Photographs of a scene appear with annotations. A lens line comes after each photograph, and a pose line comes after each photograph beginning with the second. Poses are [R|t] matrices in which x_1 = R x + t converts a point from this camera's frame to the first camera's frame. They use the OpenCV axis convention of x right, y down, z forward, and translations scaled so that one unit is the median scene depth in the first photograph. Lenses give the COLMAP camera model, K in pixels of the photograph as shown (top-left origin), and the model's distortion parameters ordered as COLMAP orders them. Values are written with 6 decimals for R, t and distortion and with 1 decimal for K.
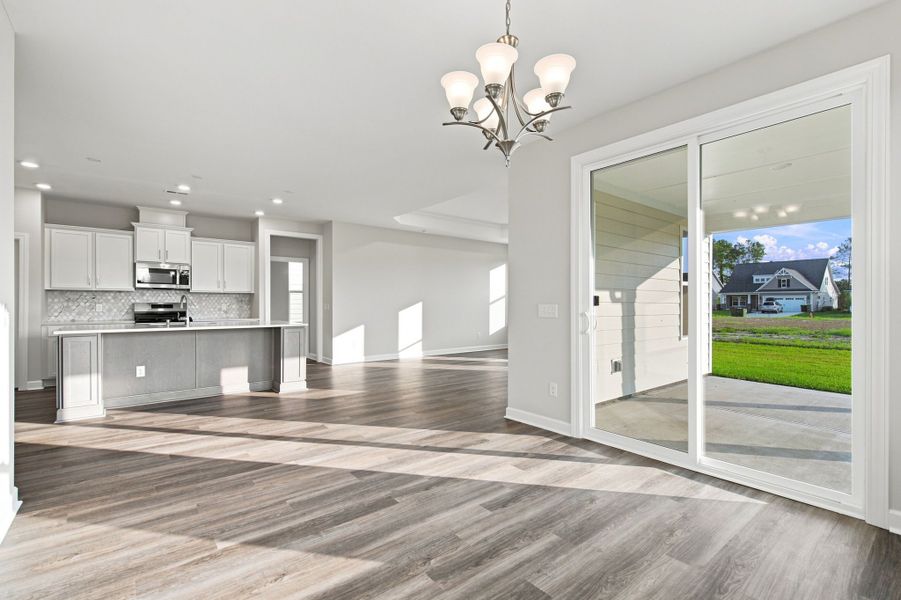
lens RADIAL K [[413.4, 0, 448.9], [0, 413.4, 303.5], [0, 0, 1]] dist [0.003380, 0.000689]
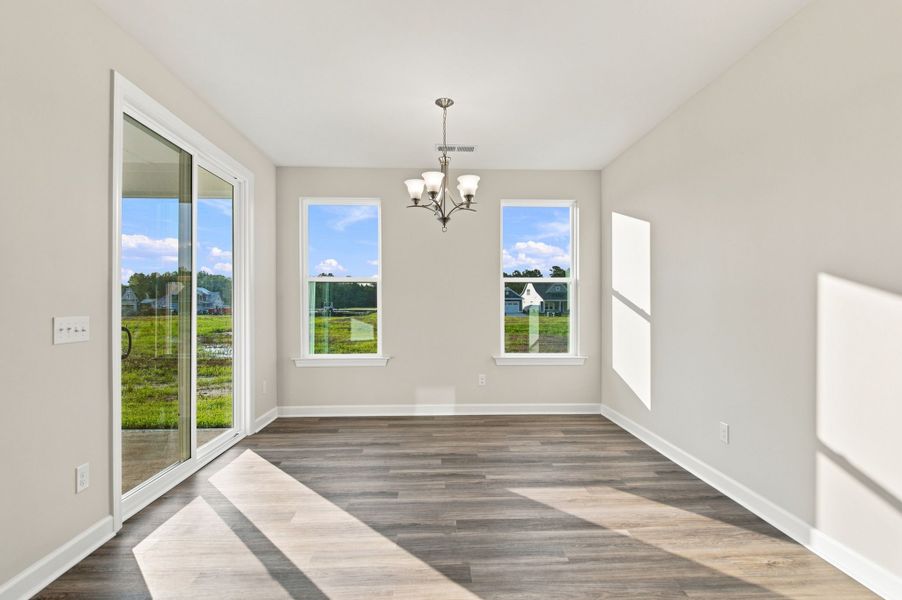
lens RADIAL K [[413.9, 0, 452.1], [0, 413.9, 303.0], [0, 0, 1]] dist [0.003380, 0.000689]
pose [[-0.792754, 0.002923, 0.609535, -0.788285], [-0.000468, 0.999985, -0.005404, -0.024076], [-0.609541, -0.004569, -0.792741, 1.985197]]
